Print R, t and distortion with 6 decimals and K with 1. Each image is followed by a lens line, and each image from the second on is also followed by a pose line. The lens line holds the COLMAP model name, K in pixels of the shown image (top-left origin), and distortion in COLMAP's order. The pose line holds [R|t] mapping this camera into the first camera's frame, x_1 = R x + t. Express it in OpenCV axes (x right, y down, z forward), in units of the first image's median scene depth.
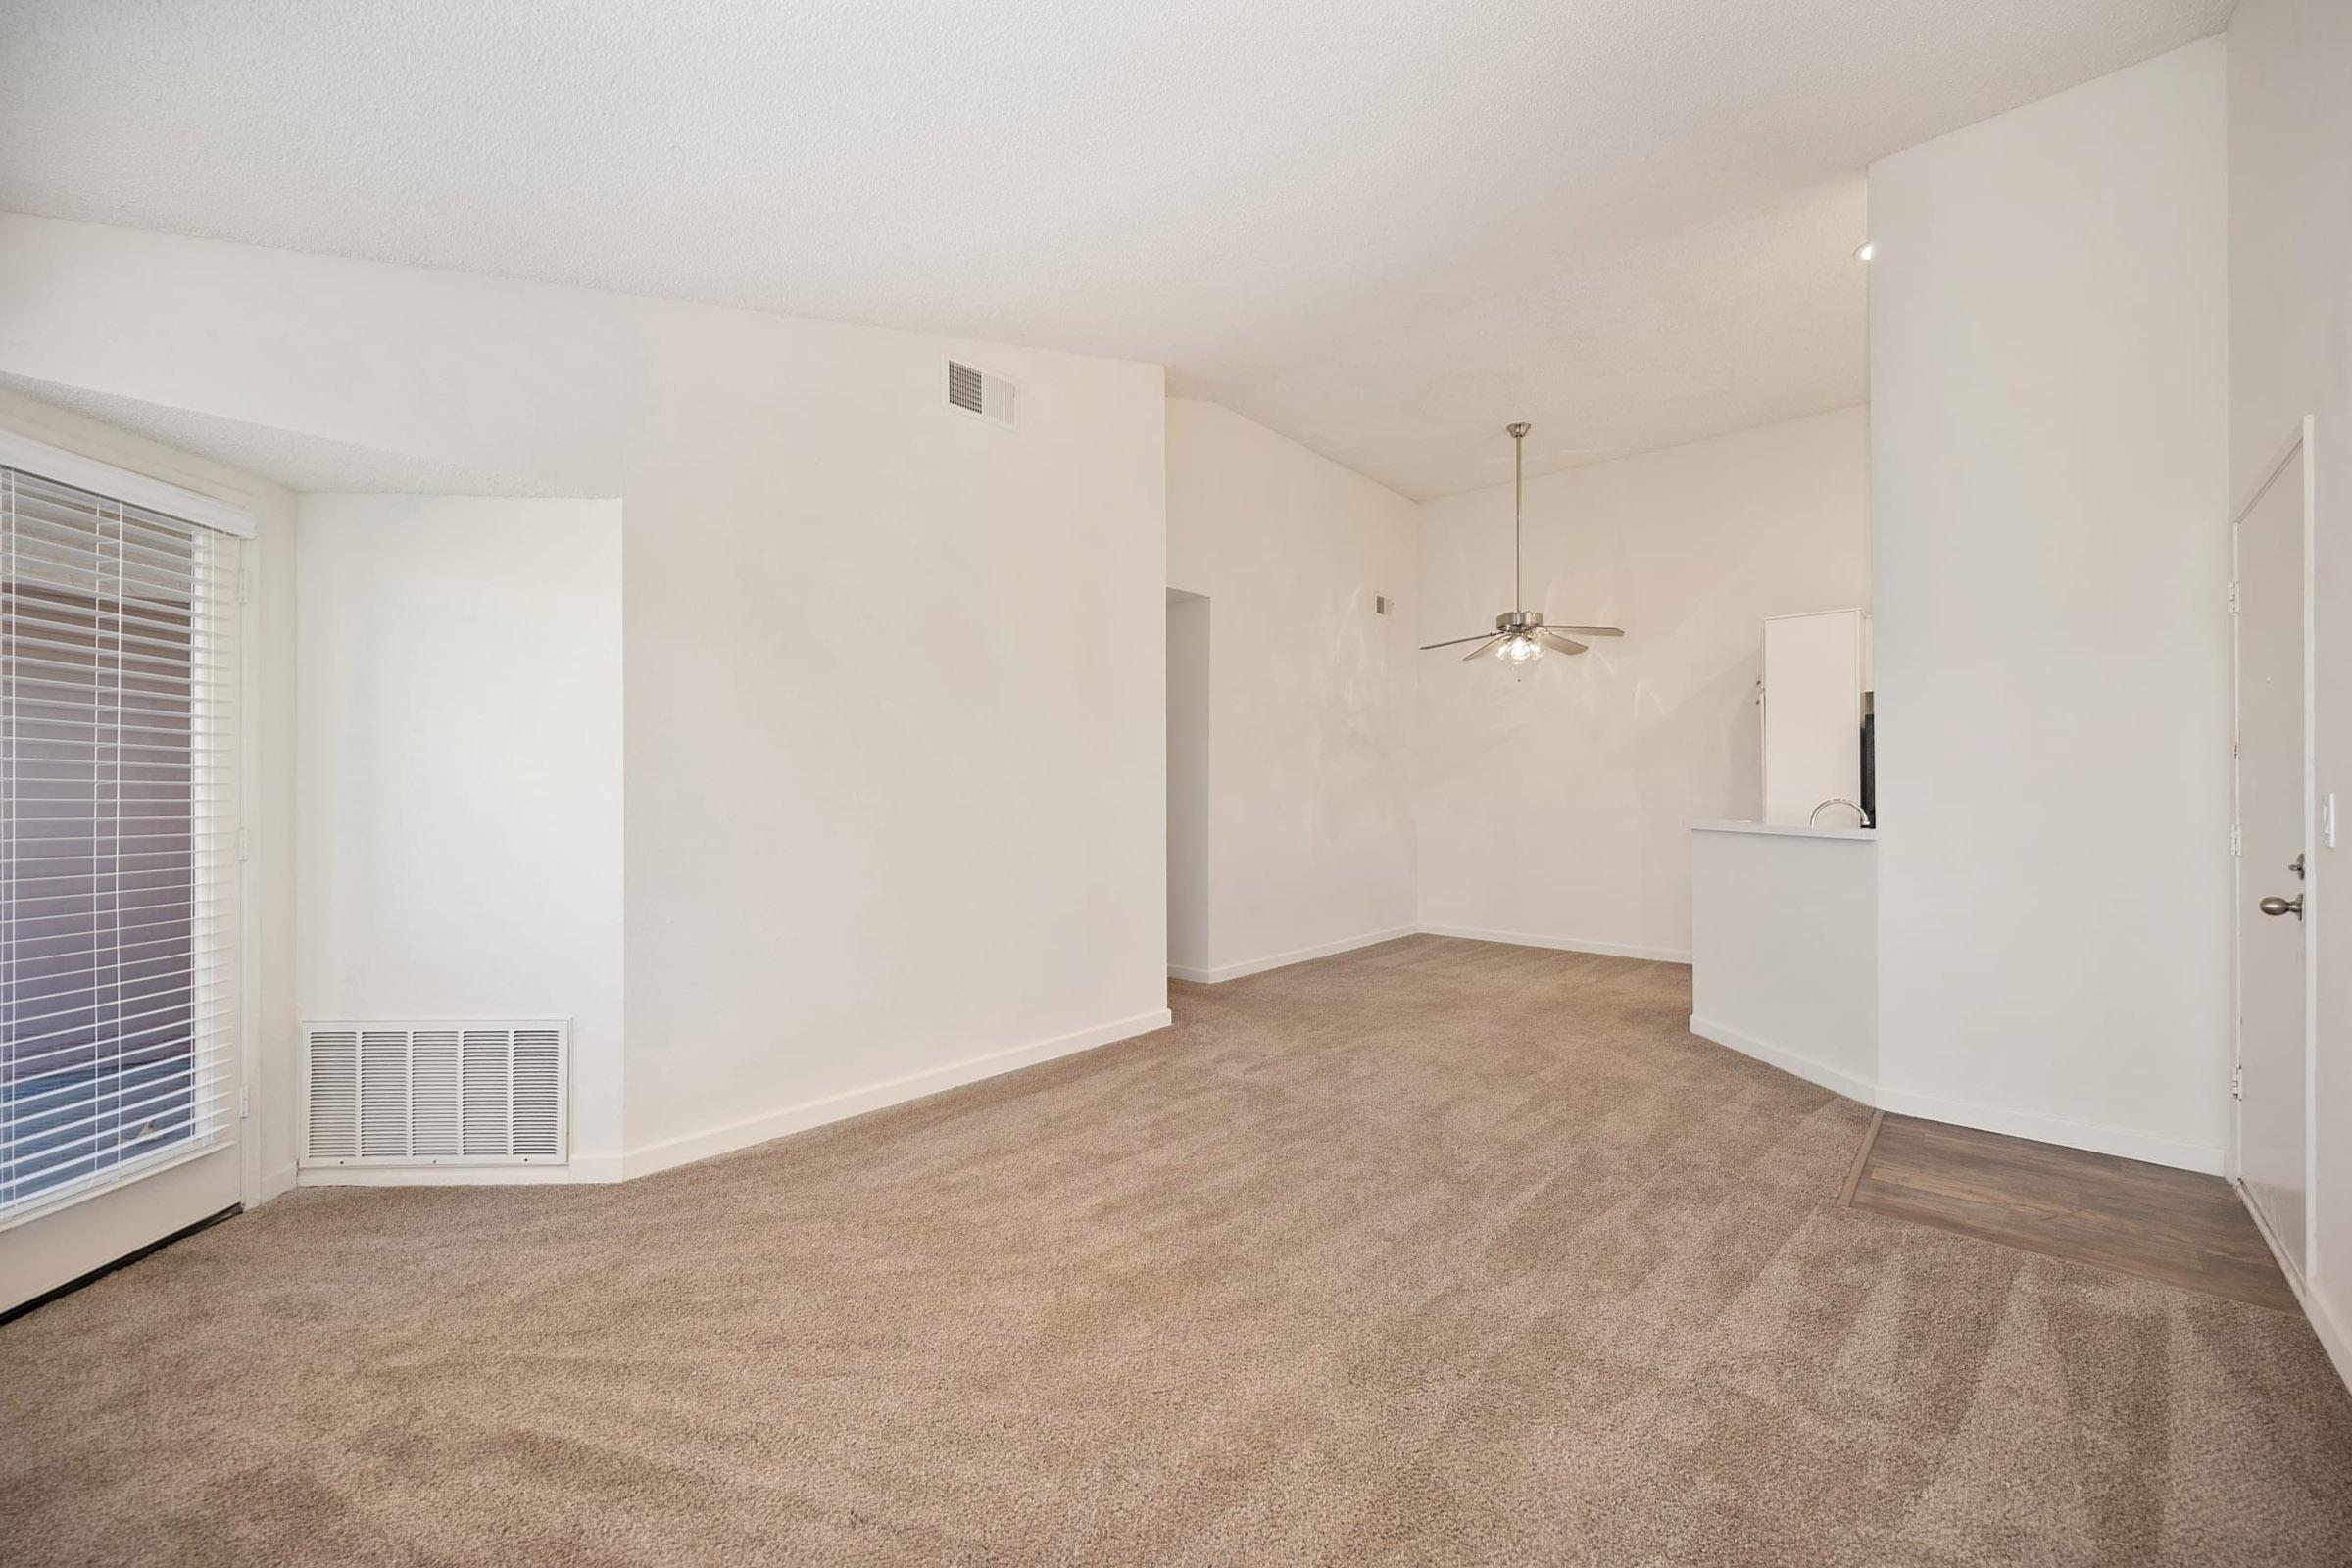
lens RADIAL K [[928.3, 0, 1177.8], [0, 928.3, 789.3], [0, 0, 1]] dist [-0.002227, -0.000295]
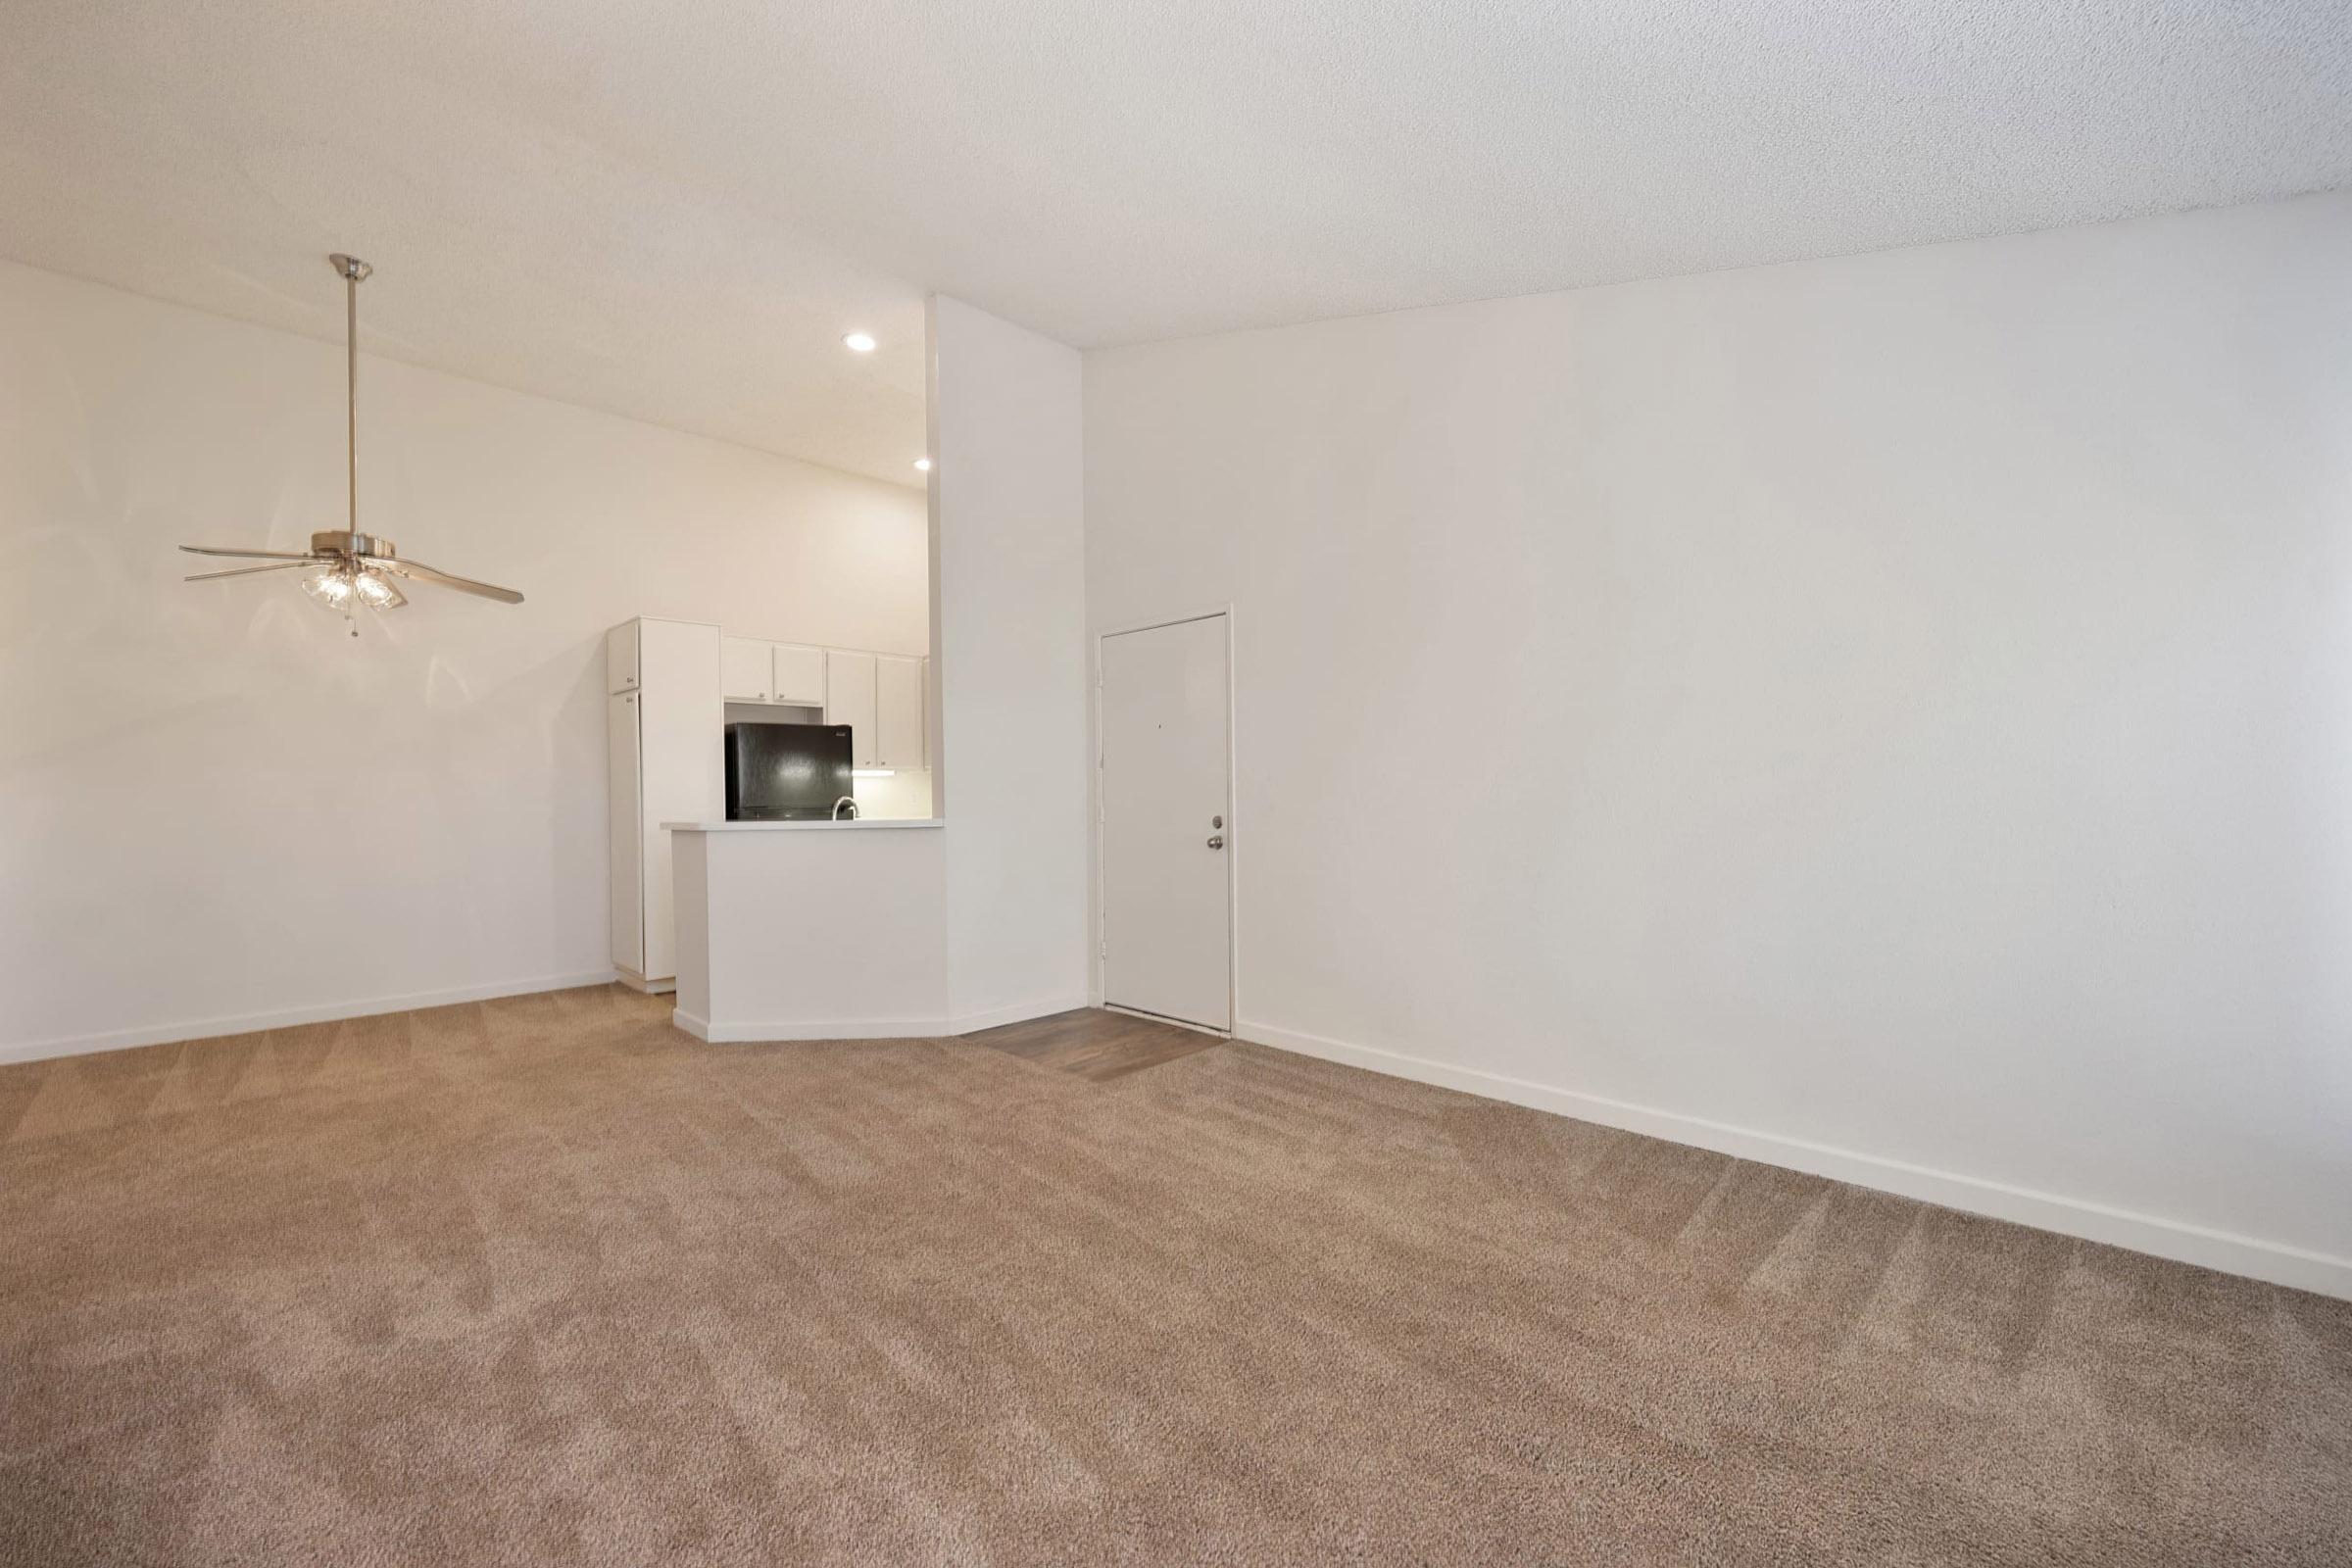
lens RADIAL K [[928.3, 0, 1182.2], [0, 928.3, 782.1], [0, 0, 1]] dist [-0.002227, -0.000295]
pose [[0.023917, 0.007954, 0.999682, -0.430801], [0.010887, 0.999907, -0.008216, 0.006447], [-0.999655, 0.011080, 0.023828, 0.539896]]
